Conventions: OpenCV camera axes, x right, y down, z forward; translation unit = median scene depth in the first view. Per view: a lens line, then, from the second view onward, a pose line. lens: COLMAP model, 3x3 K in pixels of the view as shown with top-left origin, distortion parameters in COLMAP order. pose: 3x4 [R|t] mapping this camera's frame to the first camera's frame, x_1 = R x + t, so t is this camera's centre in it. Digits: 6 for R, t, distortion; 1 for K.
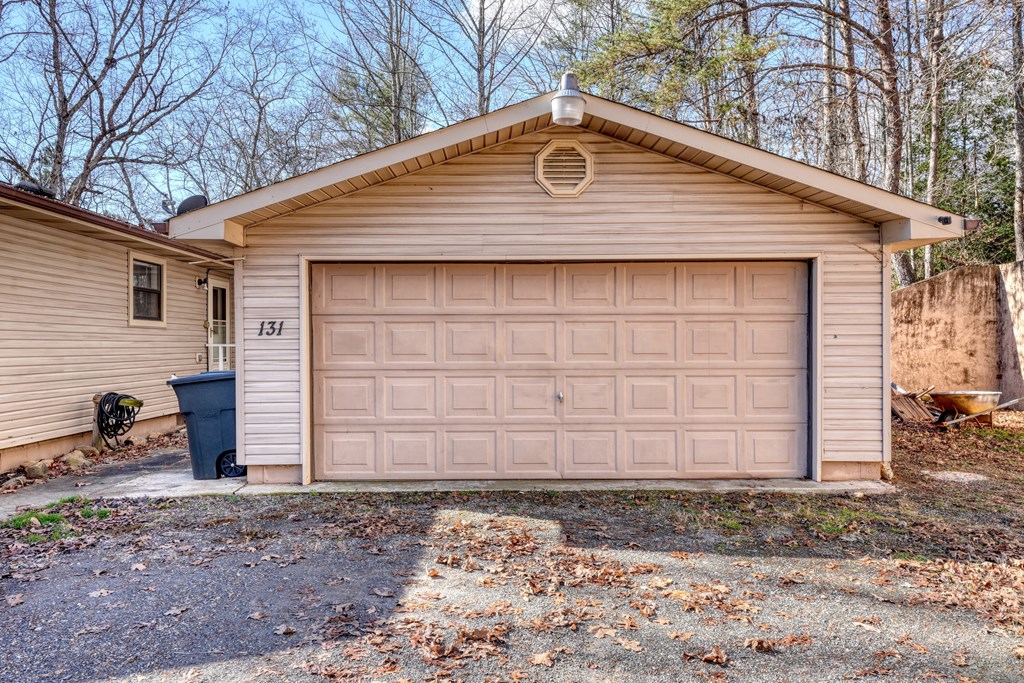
lens RADIAL K [[616.0, 0, 512.0], [0, 616.0, 341.5], [0, 0, 1]] dist [-0.003248, -0.000875]
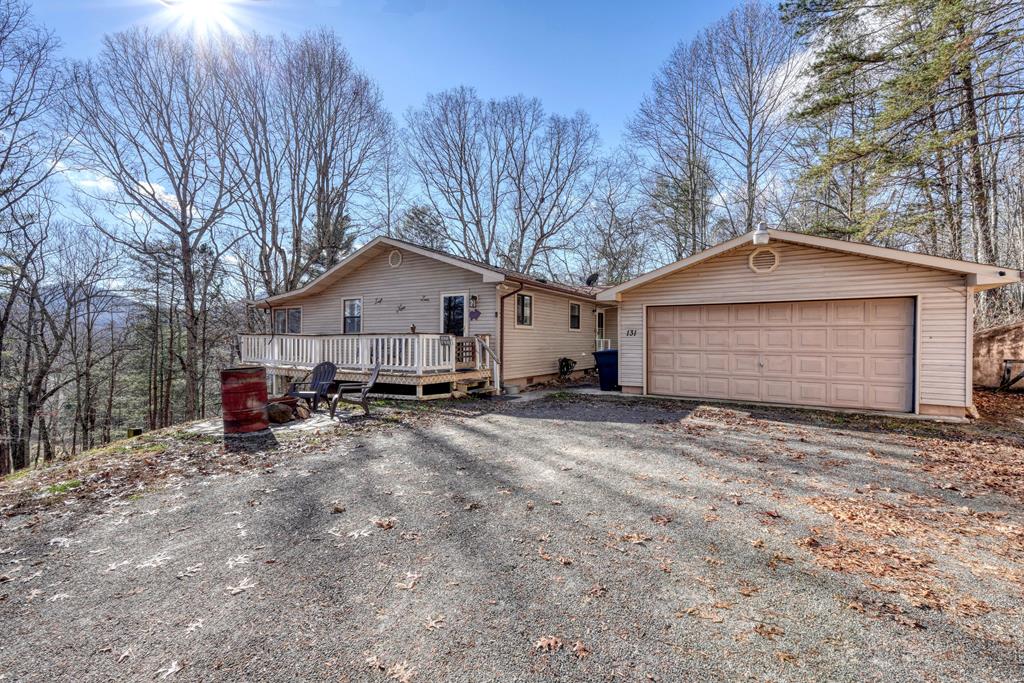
lens RADIAL K [[436.9, 0, 507.0], [0, 436.9, 339.4], [0, 0, 1]] dist [-0.001904, 0.001284]
pose [[0.826533, 0.008259, -0.562827, 0.203641], [-0.007295, 0.999966, 0.003960, 0.001601], [0.562840, 0.000832, 0.826565, -0.792341]]
